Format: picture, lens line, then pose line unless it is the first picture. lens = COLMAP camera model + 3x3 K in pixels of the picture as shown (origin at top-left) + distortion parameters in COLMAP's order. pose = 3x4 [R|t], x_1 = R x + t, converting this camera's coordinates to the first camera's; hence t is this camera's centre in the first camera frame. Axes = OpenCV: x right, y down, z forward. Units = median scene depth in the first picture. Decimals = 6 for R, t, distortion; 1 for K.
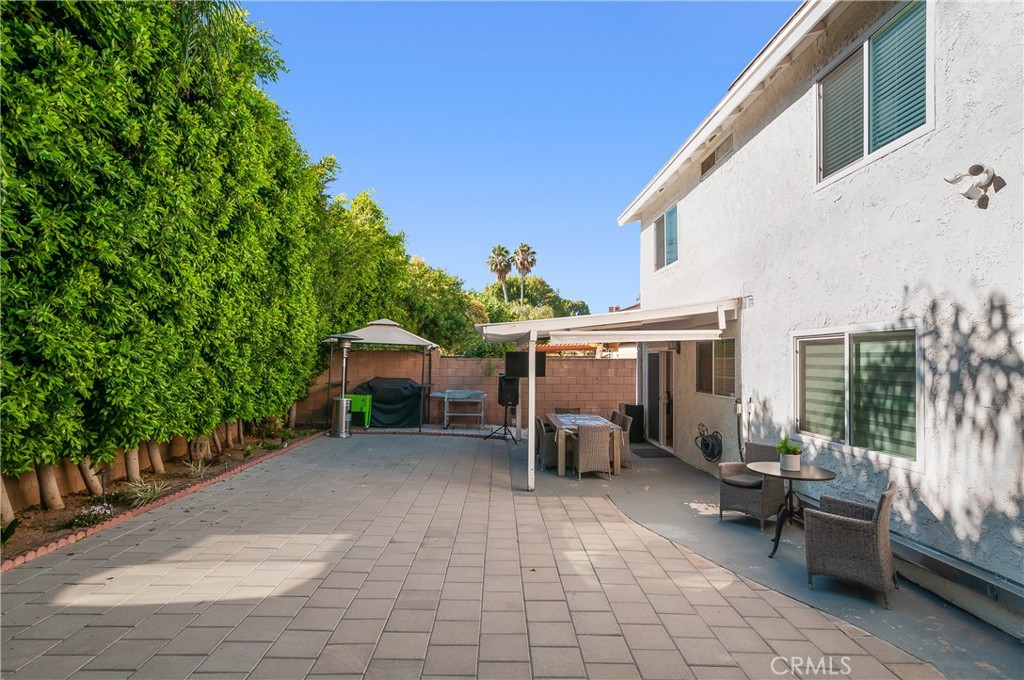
lens RADIAL K [[529.3, 0, 520.6], [0, 529.3, 356.5], [0, 0, 1]] dist [0.016552, -0.008778]
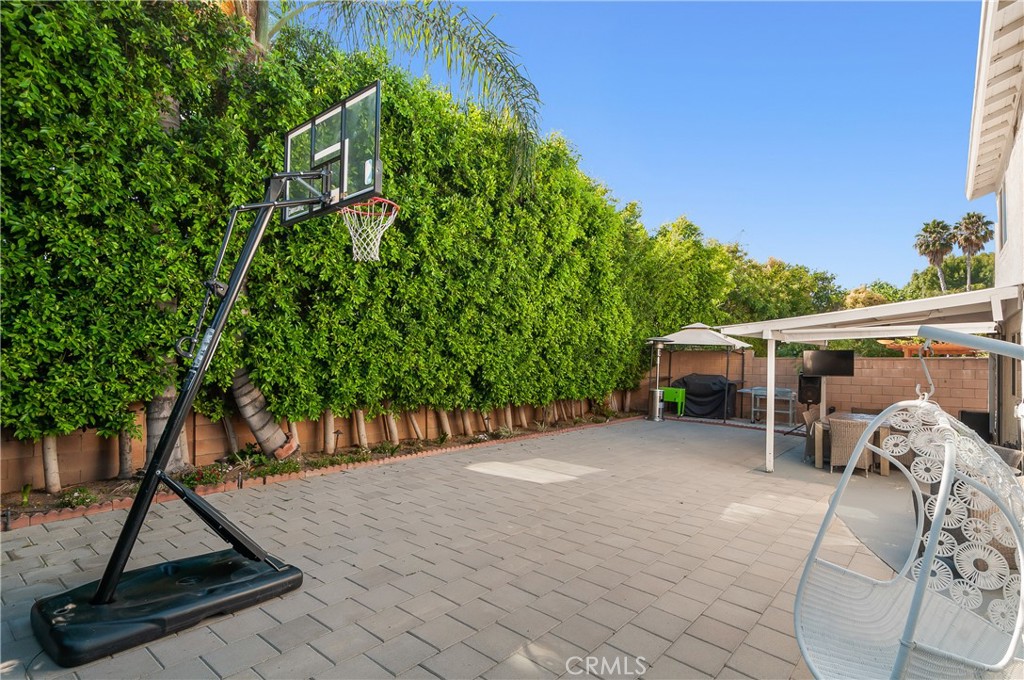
lens RADIAL K [[529.3, 0, 520.6], [0, 529.3, 356.5], [0, 0, 1]] dist [0.016552, -0.008778]
pose [[0.744946, -0.001211, -0.667124, 0.390794], [-0.002546, 0.999986, -0.004657, 0.014192], [0.667120, 0.005168, 0.744933, -0.200234]]
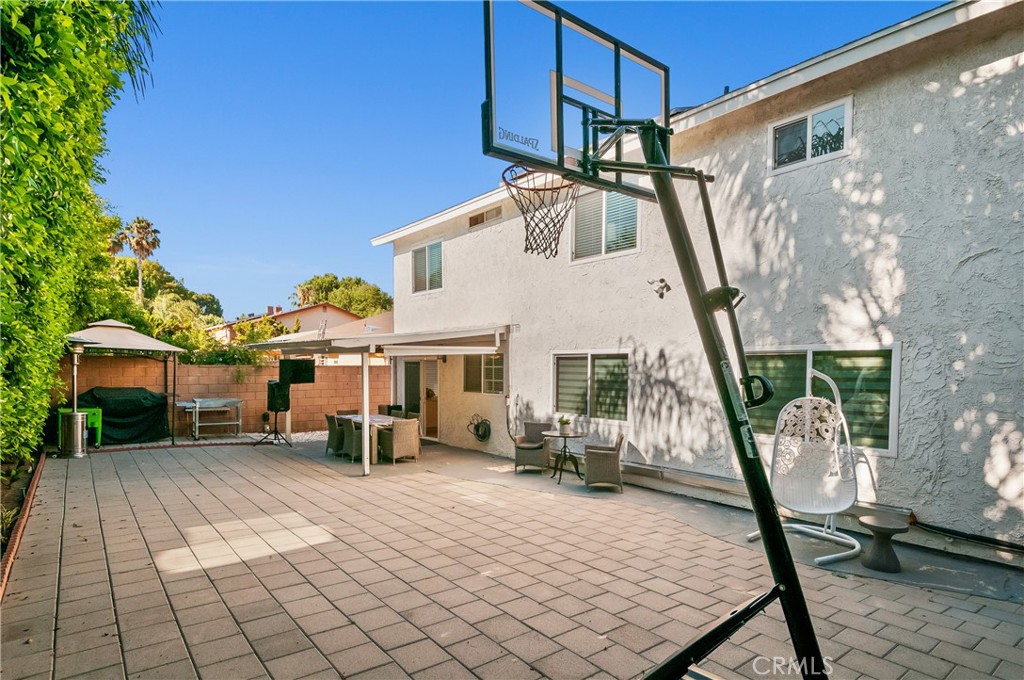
lens RADIAL K [[548.3, 0, 515.7], [0, 548.3, 399.9], [0, 0, 1]] dist [0.016406, -0.000044]
pose [[0.806340, -0.037503, 0.590262, -0.454605], [-0.005145, 0.997505, 0.070406, -0.012480], [-0.591430, -0.059808, 0.804135, -0.219570]]
